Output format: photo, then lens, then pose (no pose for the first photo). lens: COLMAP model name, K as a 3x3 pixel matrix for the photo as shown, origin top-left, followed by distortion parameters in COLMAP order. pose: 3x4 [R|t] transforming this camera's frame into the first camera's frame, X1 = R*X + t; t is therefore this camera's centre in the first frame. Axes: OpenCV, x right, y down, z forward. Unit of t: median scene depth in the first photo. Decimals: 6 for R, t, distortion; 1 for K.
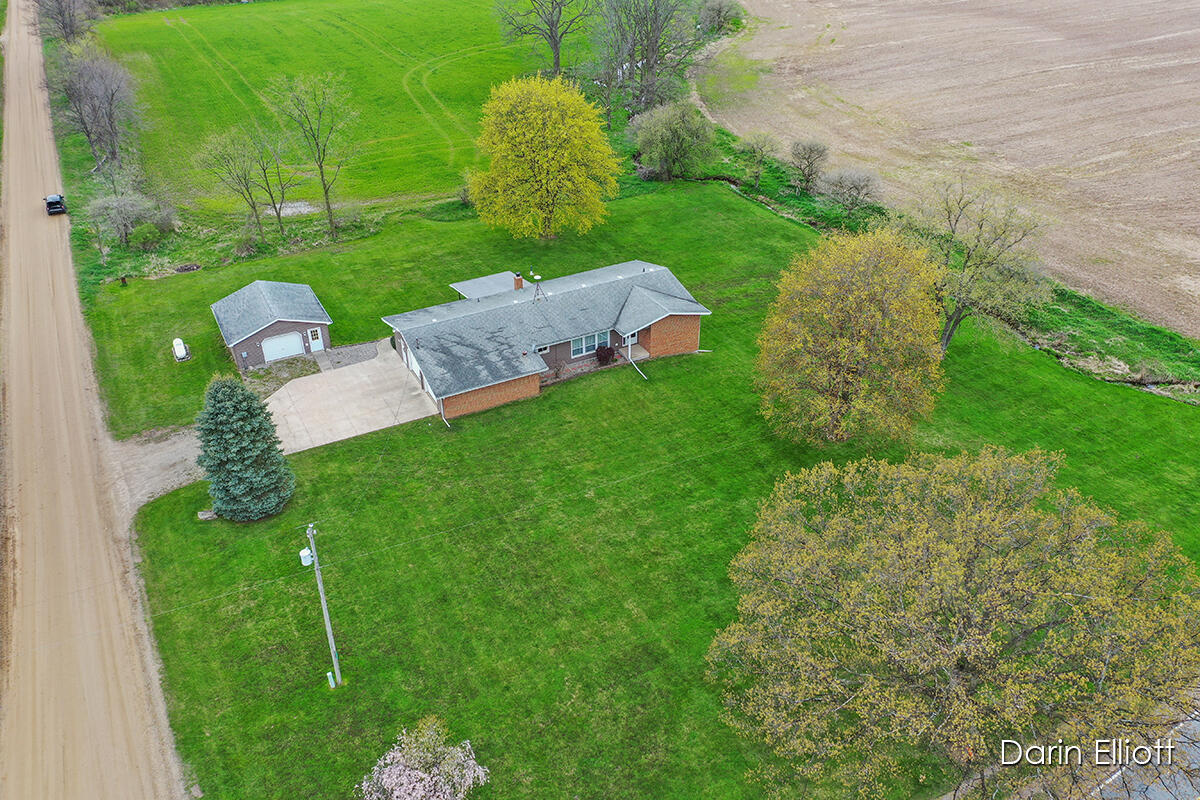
lens RADIAL K [[939.5, 0, 603.8], [0, 939.5, 391.8], [0, 0, 1]] dist [-0.009683, -0.000582]
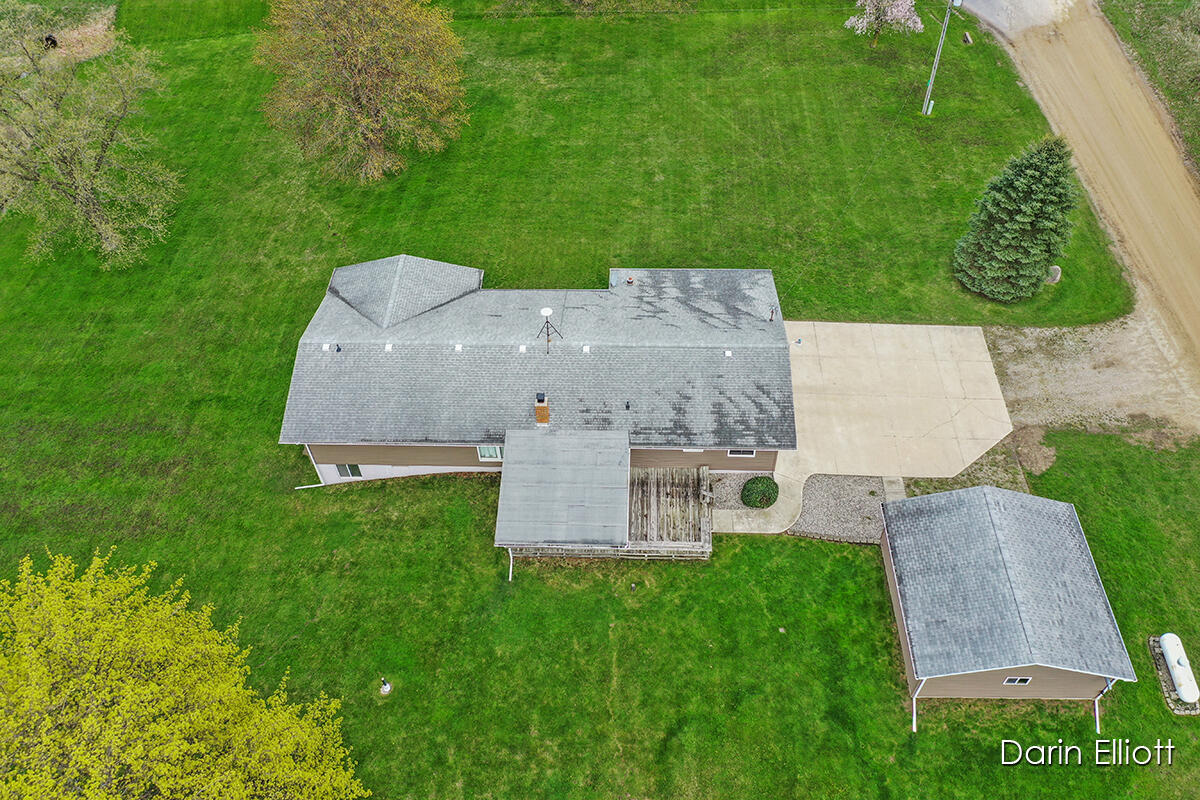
lens RADIAL K [[939.5, 0, 598.5], [0, 939.5, 399.1], [0, 0, 1]] dist [-0.009683, -0.000582]
pose [[-0.862293, -0.361435, 0.354705, -0.313453], [0.293405, 0.214318, 0.931655, -0.621571], [-0.412752, 0.907432, -0.078758, 1.036809]]
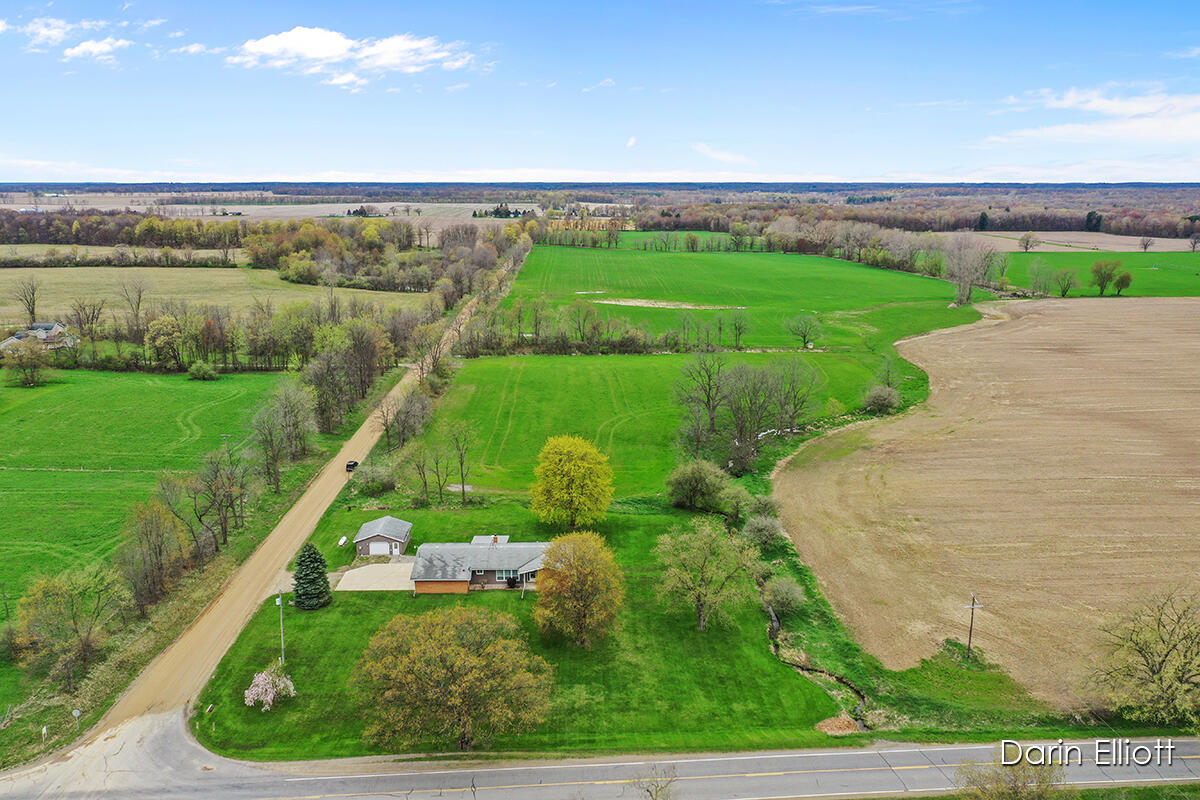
lens RADIAL K [[939.5, 0, 597.1], [0, 939.5, 409.1], [0, 0, 1]] dist [-0.009683, -0.000582]
pose [[0.891228, 0.112763, -0.439315, 0.890568], [-0.244299, 0.935435, -0.255499, 0.069901], [0.382140, 0.335032, 0.861233, -0.624564]]
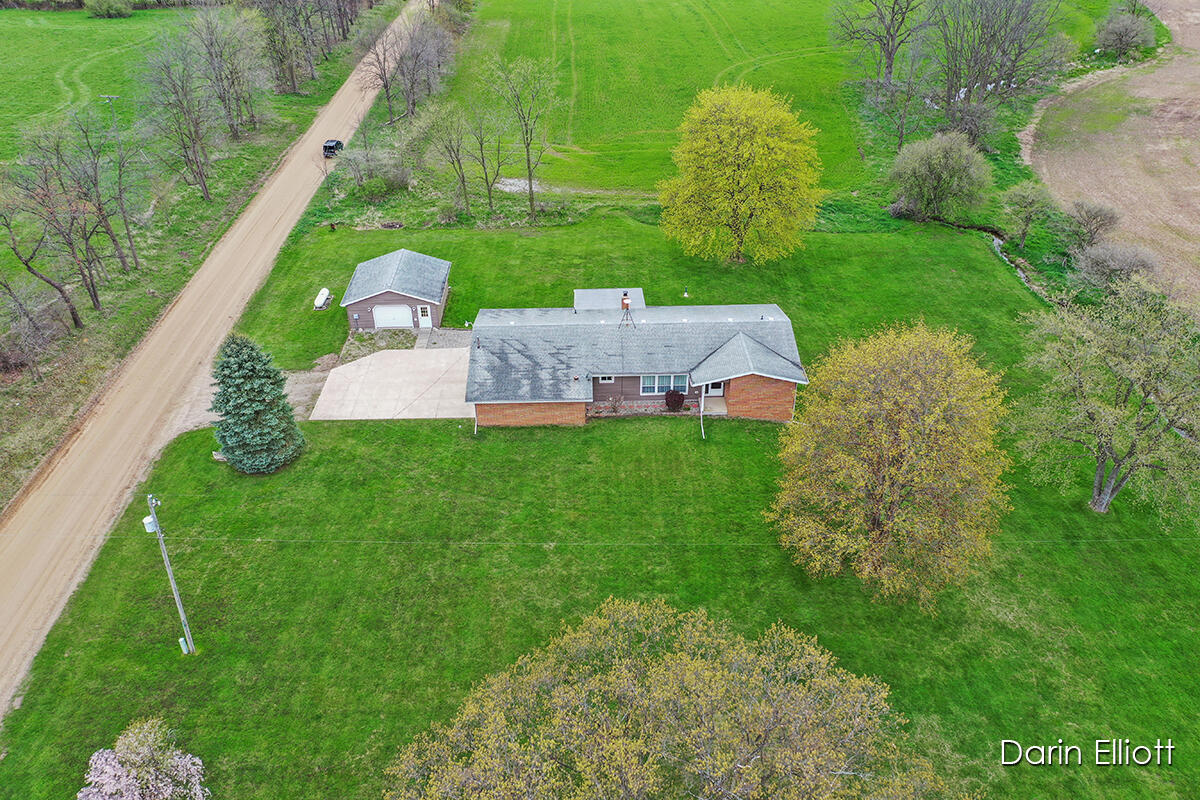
lens RADIAL K [[939.5, 0, 600.1], [0, 939.5, 400.6], [0, 0, 1]] dist [-0.009683, -0.000582]
pose [[0.891720, 0.242914, -0.381874, 0.269257], [-0.236519, 0.969490, 0.064404, -0.076780], [0.385868, 0.032890, 0.921968, 0.137512]]
